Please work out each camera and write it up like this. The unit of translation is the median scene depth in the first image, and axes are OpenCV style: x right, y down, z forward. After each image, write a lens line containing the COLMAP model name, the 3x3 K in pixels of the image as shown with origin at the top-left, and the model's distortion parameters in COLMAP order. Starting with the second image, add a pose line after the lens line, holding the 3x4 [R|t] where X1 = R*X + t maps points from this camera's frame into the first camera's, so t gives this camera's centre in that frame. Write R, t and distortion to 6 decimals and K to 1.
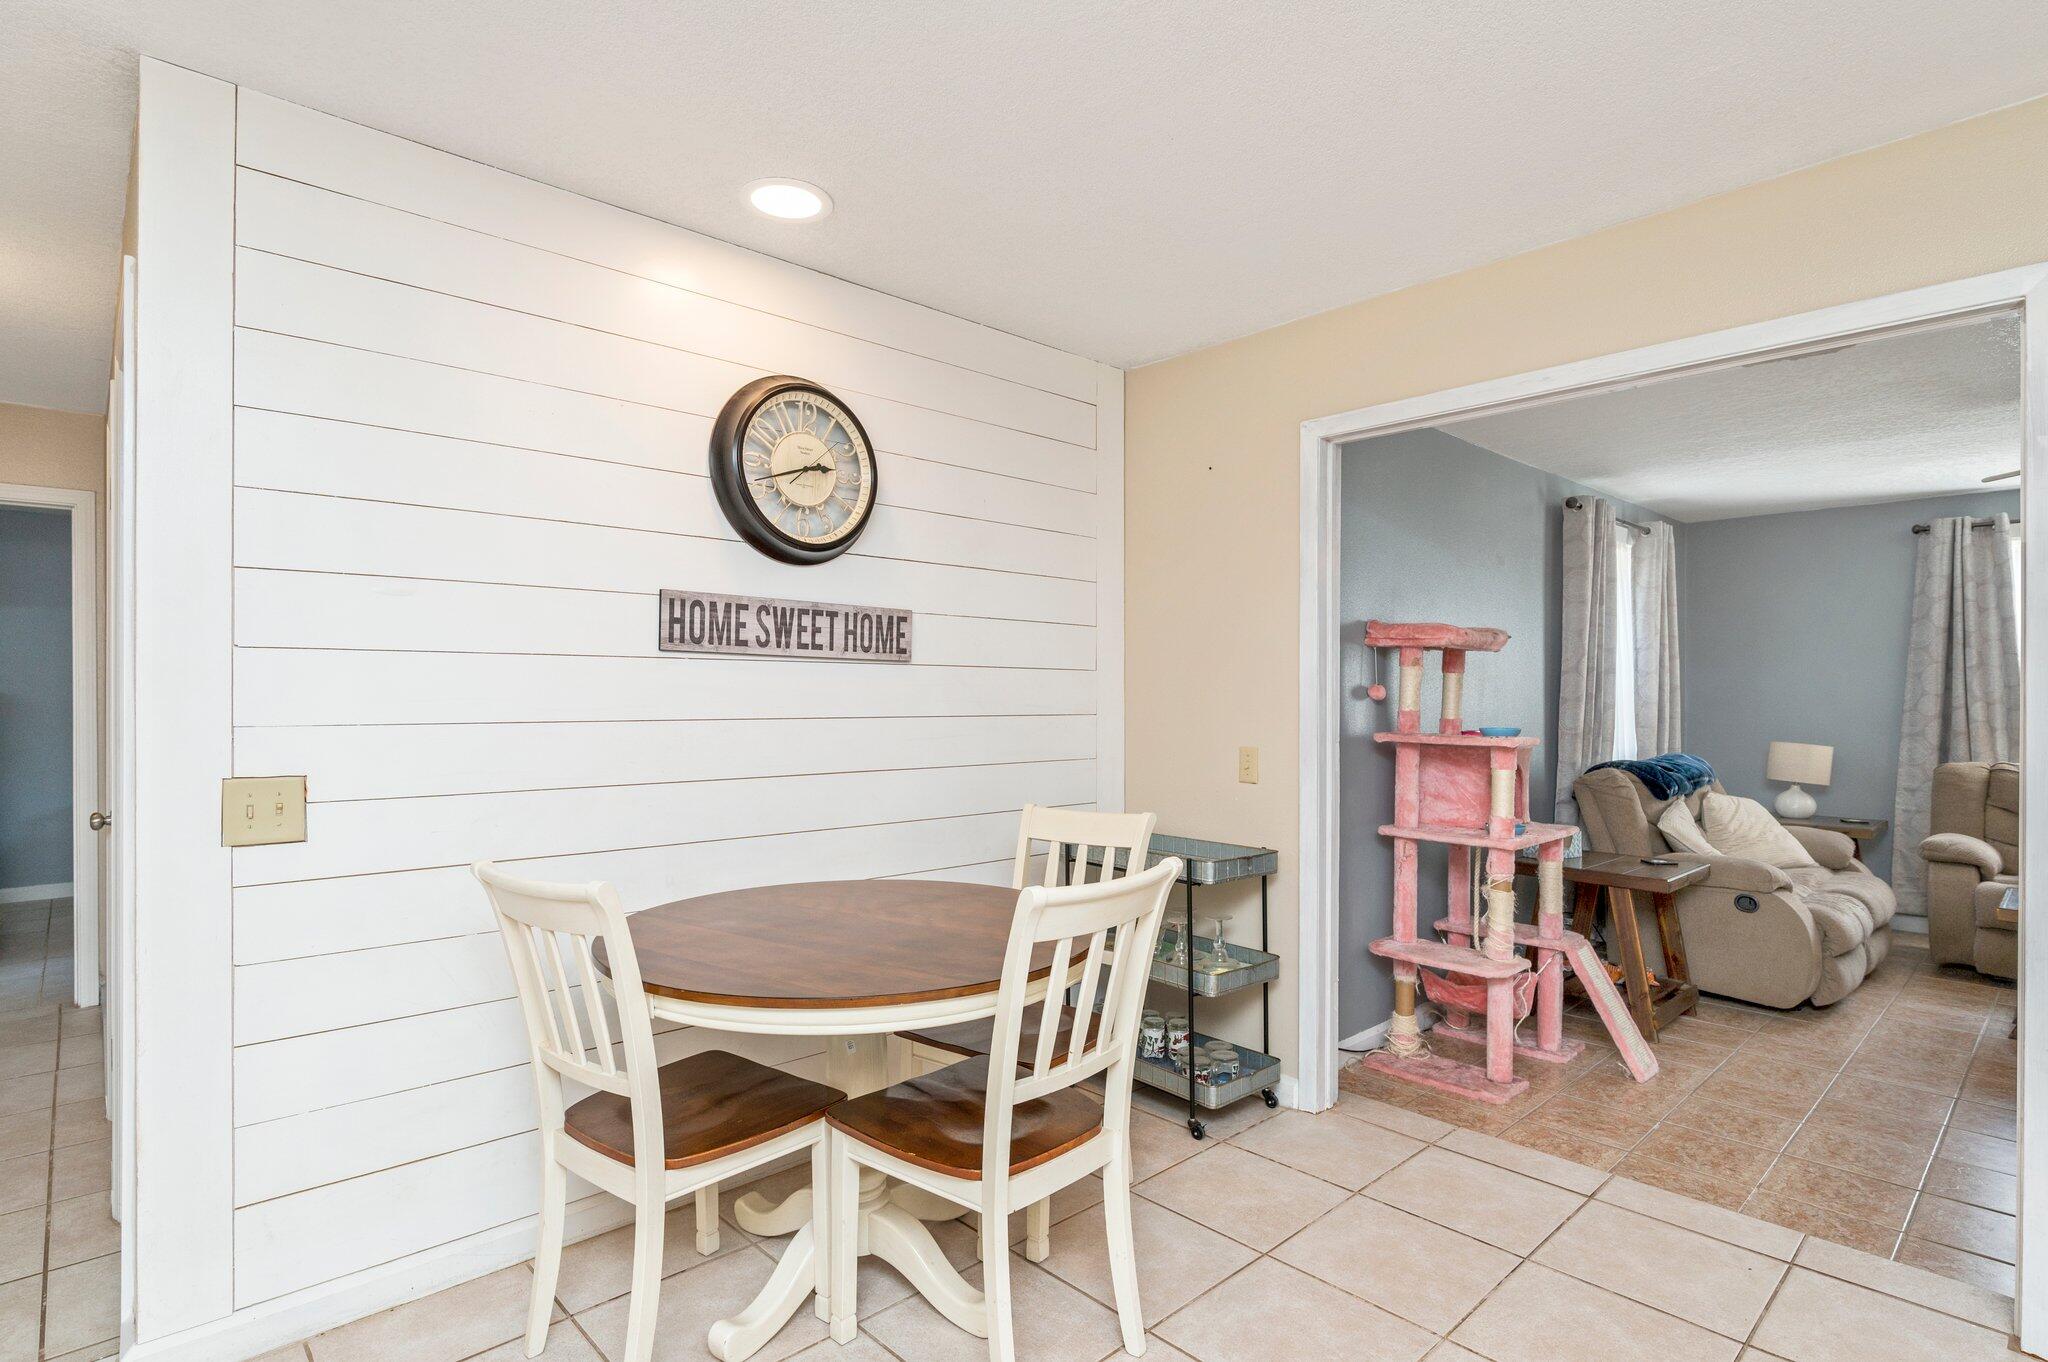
lens RADIAL K [[1019.6, 0, 1024.0], [0, 1019.6, 681.0], [0, 0, 1]] dist [-0.001505, -0.000303]
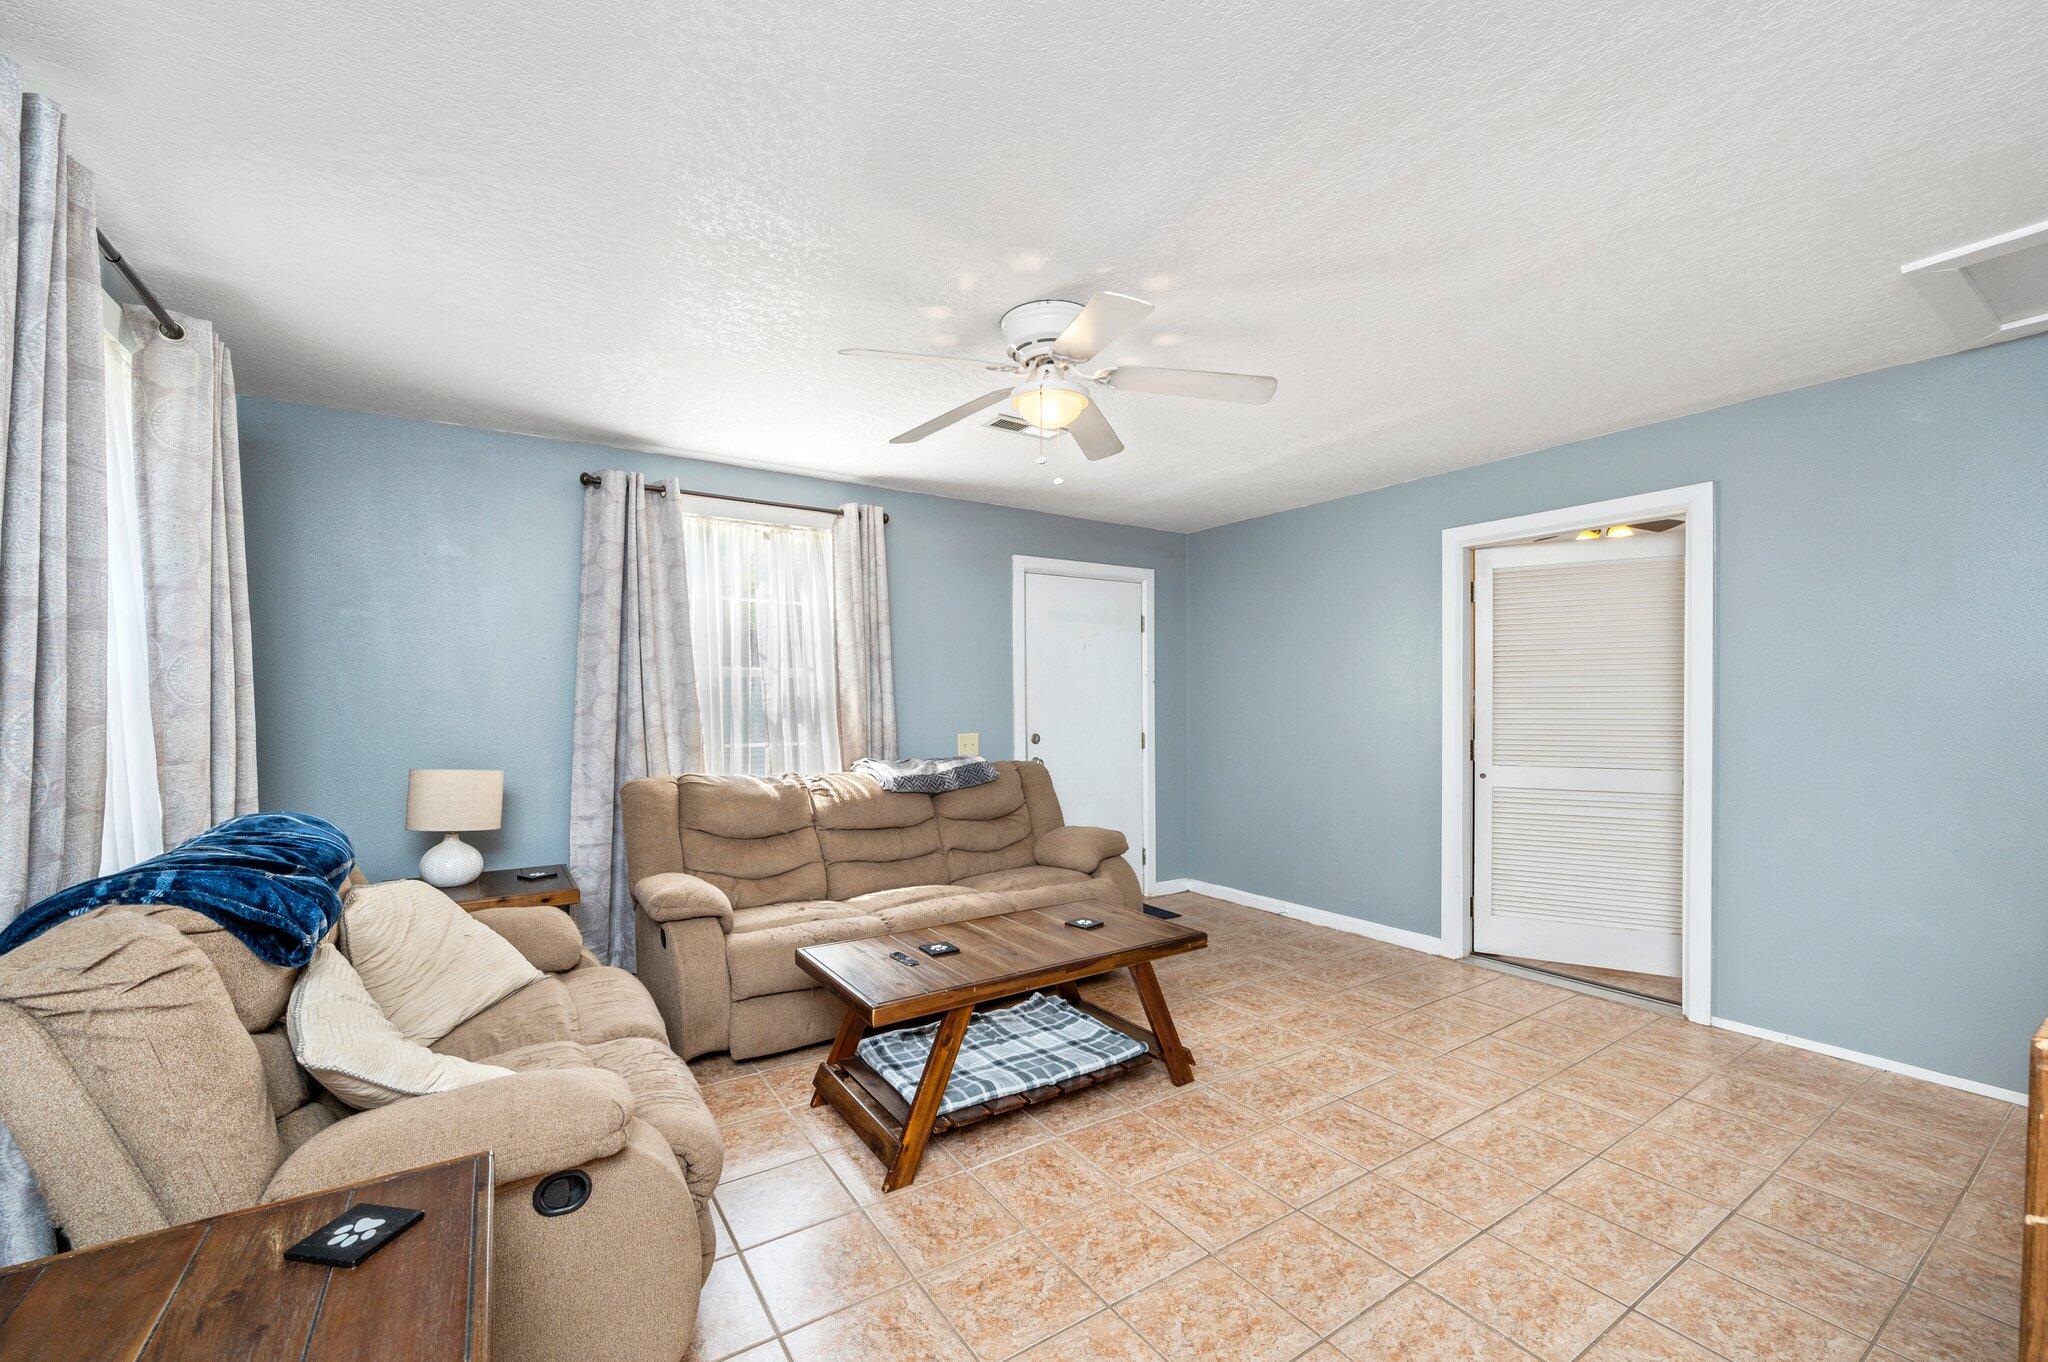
lens RADIAL K [[833.6, 0, 1022.6], [0, 833.6, 714.9], [0, 0, 1]] dist [-0.000879, -0.000199]
pose [[0.168419, -0.020199, 0.985508, 0.313255], [-0.005752, 0.999753, 0.021474, 0.014147], [-0.985699, -0.009285, 0.168261, 0.576326]]
